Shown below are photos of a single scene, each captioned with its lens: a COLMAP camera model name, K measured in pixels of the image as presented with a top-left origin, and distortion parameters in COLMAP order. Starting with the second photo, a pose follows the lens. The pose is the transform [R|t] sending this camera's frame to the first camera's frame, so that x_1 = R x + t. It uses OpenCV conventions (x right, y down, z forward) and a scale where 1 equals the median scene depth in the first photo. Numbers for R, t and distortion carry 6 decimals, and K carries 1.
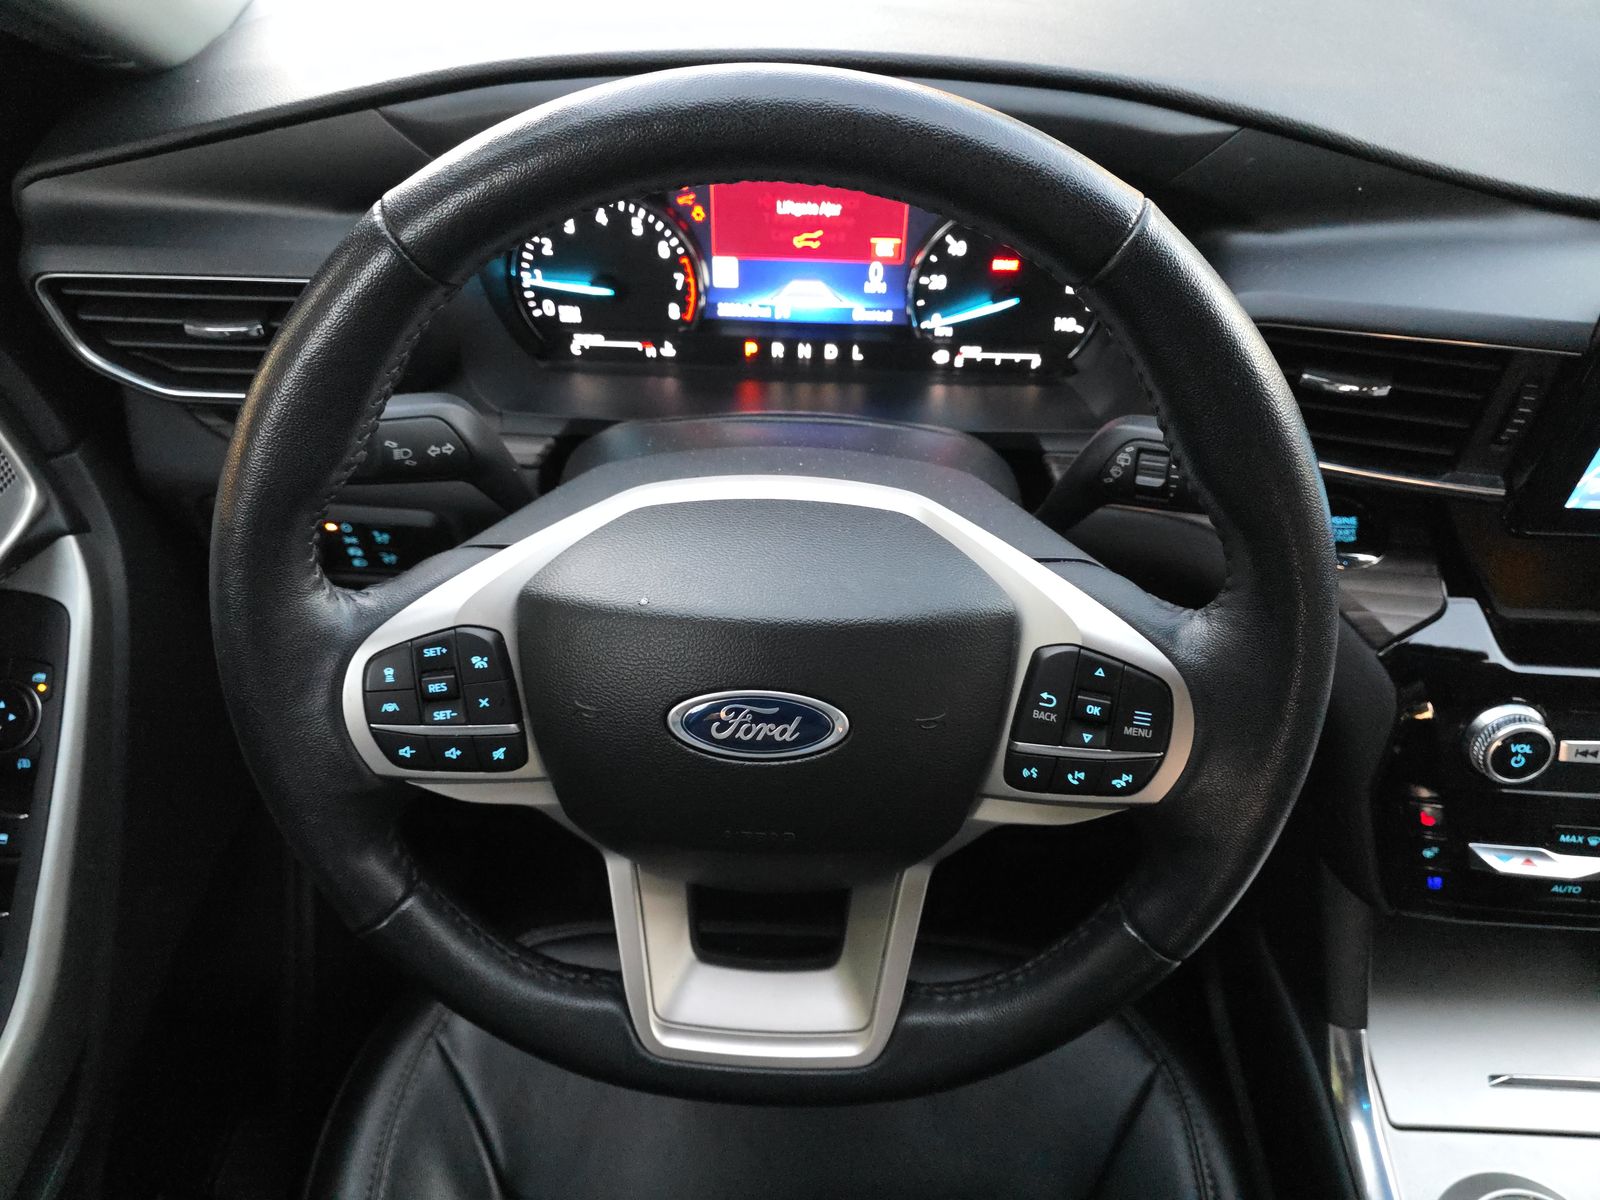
lens RADIAL K [[1028.8, 0, 796.5], [0, 1028.8, 601.2], [0, 0, 1]] dist [0.003251, -0.015589]
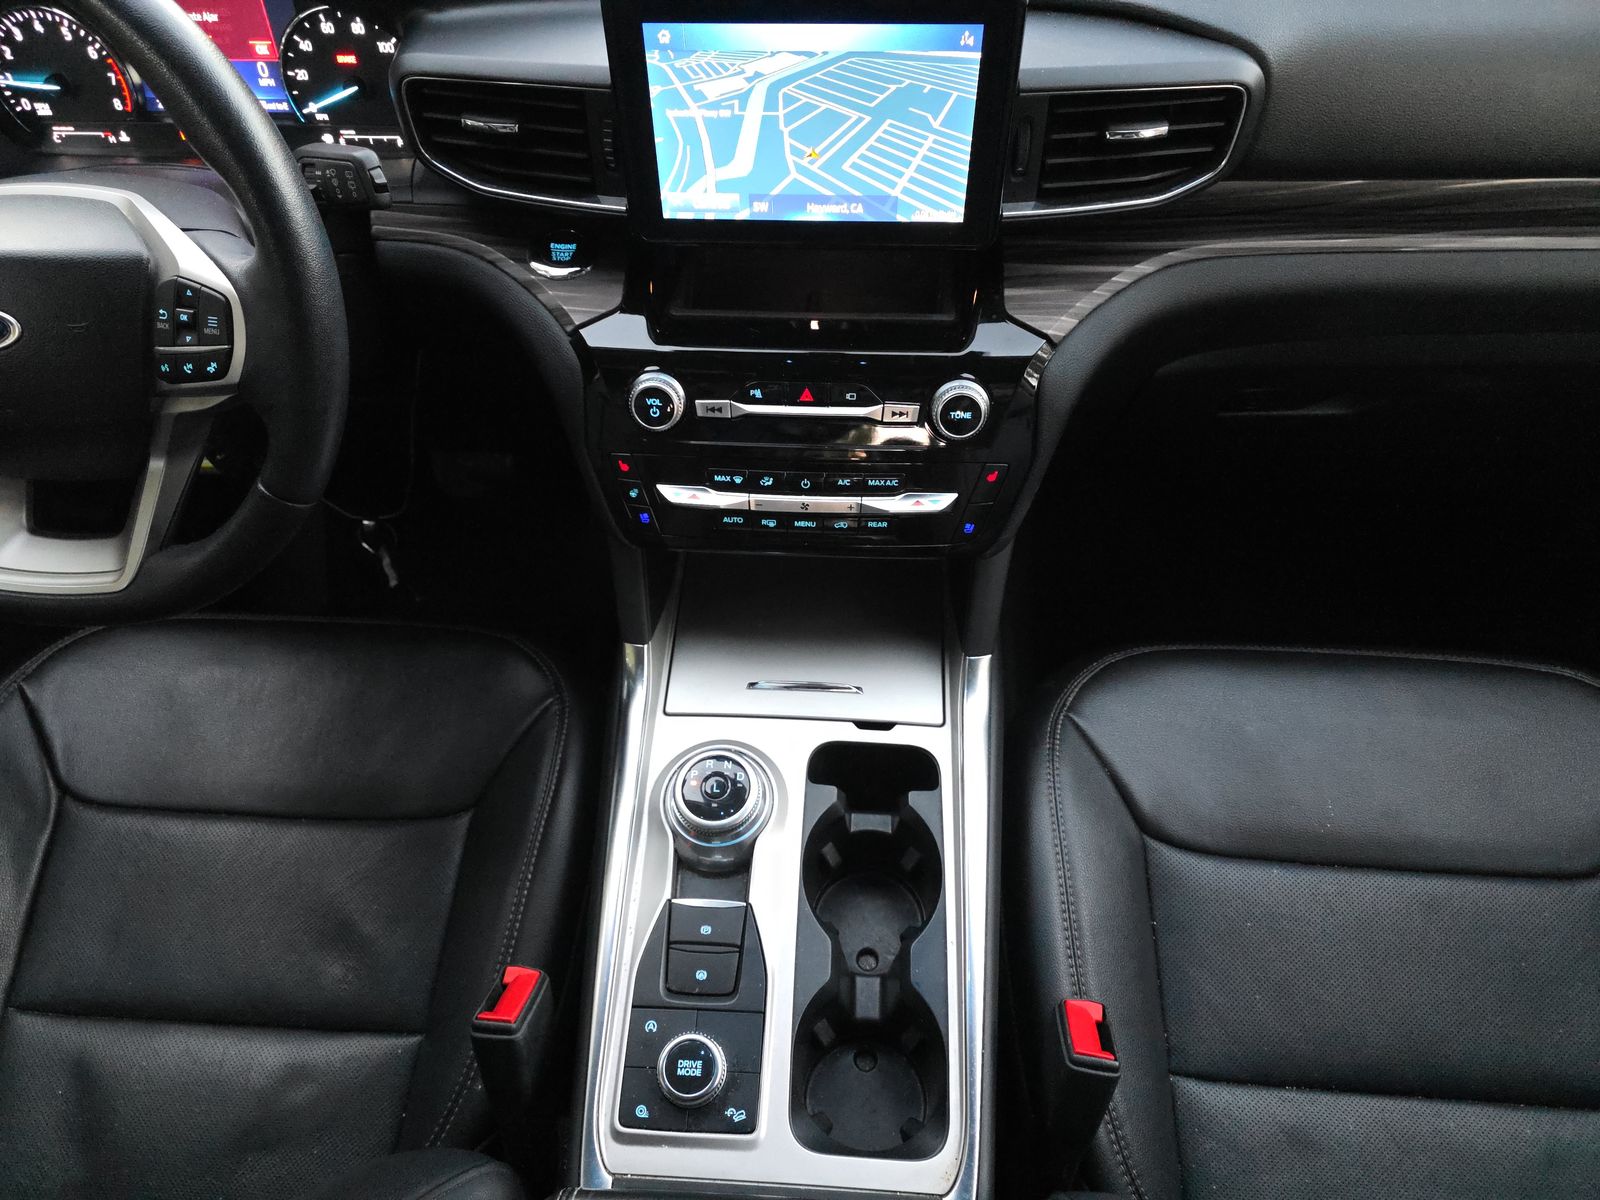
lens RADIAL K [[1028.8, 0, 837.4], [0, 1028.8, 646.5], [0, 0, 1]] dist [0.003251, -0.015589]
pose [[0.999971, -0.003174, -0.006854, 0.821655], [0.003794, 0.995717, 0.092371, 0.294896], [0.006531, -0.092394, 0.995701, -0.359252]]
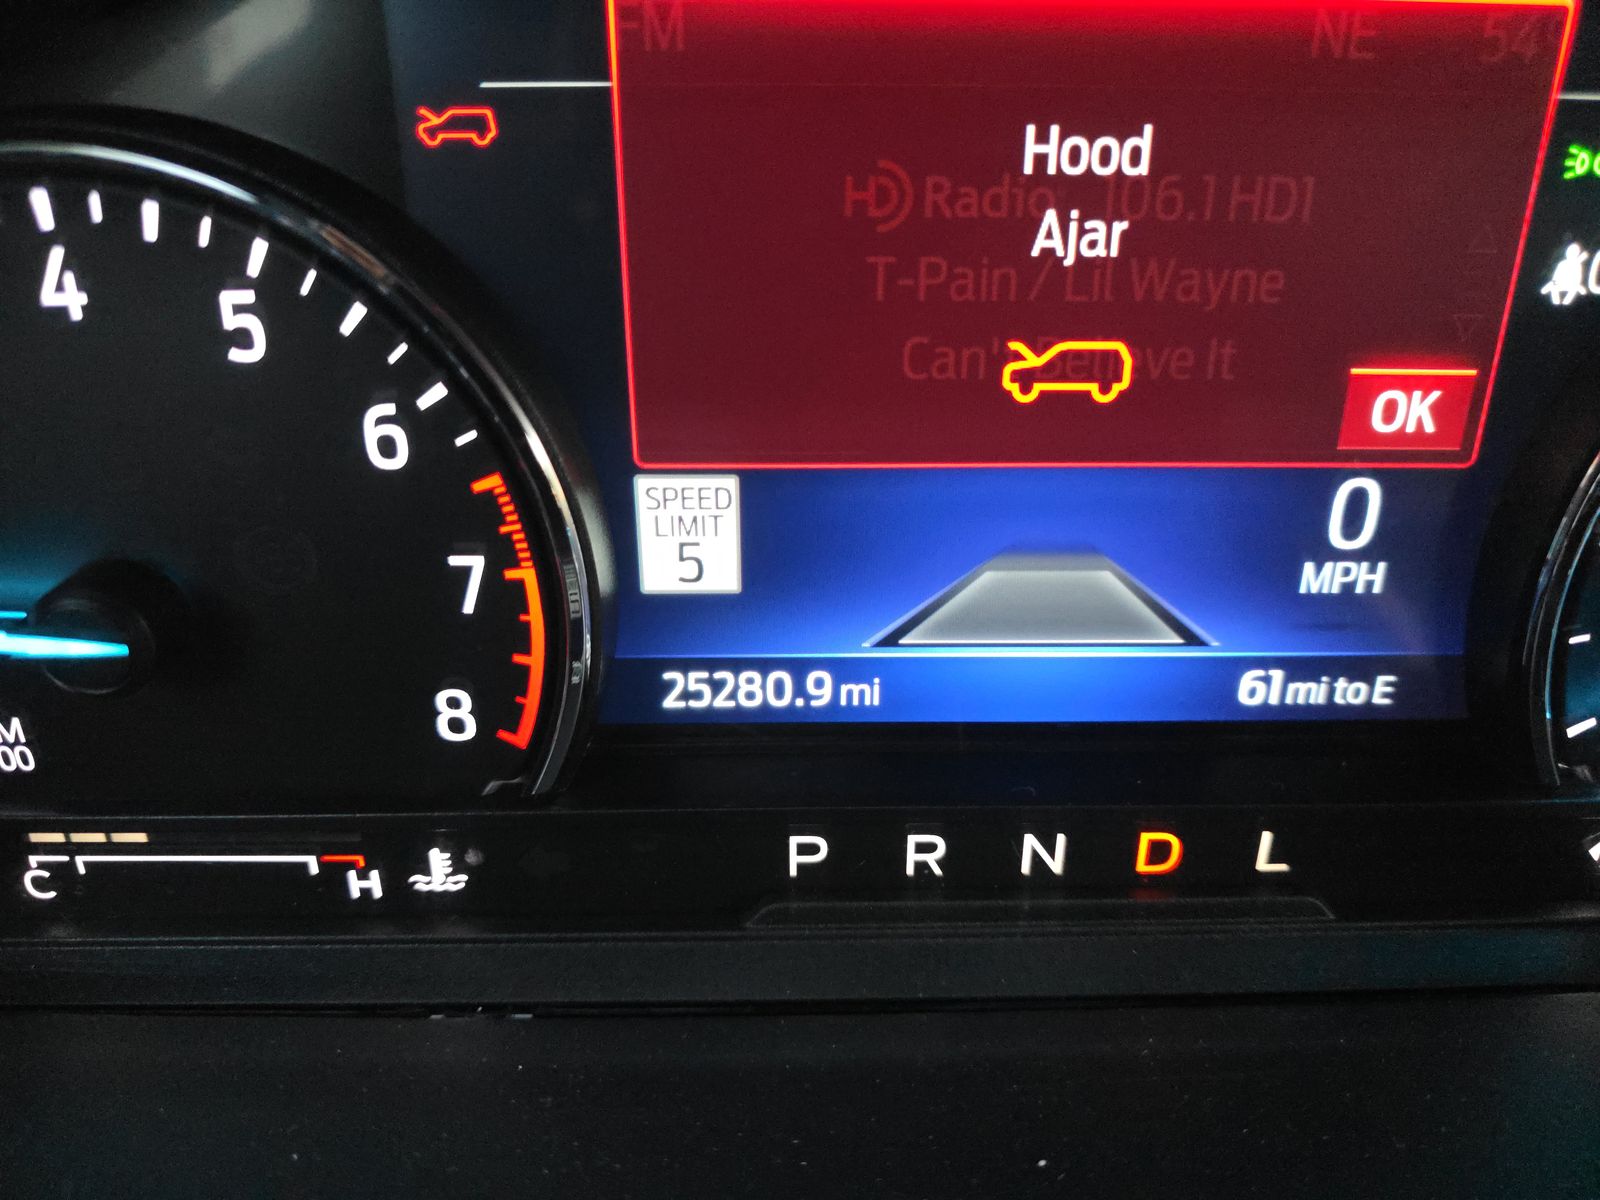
lens RADIAL K [[1028.8, 0, 803.5], [0, 1028.8, 598.5], [0, 0, 1]] dist [0.003251, -0.015589]
pose [[0.999295, -0.034109, 0.015687, -0.048975], [0.037158, 0.958282, -0.283399, -0.246125], [-0.005366, 0.283782, 0.958874, 0.801954]]
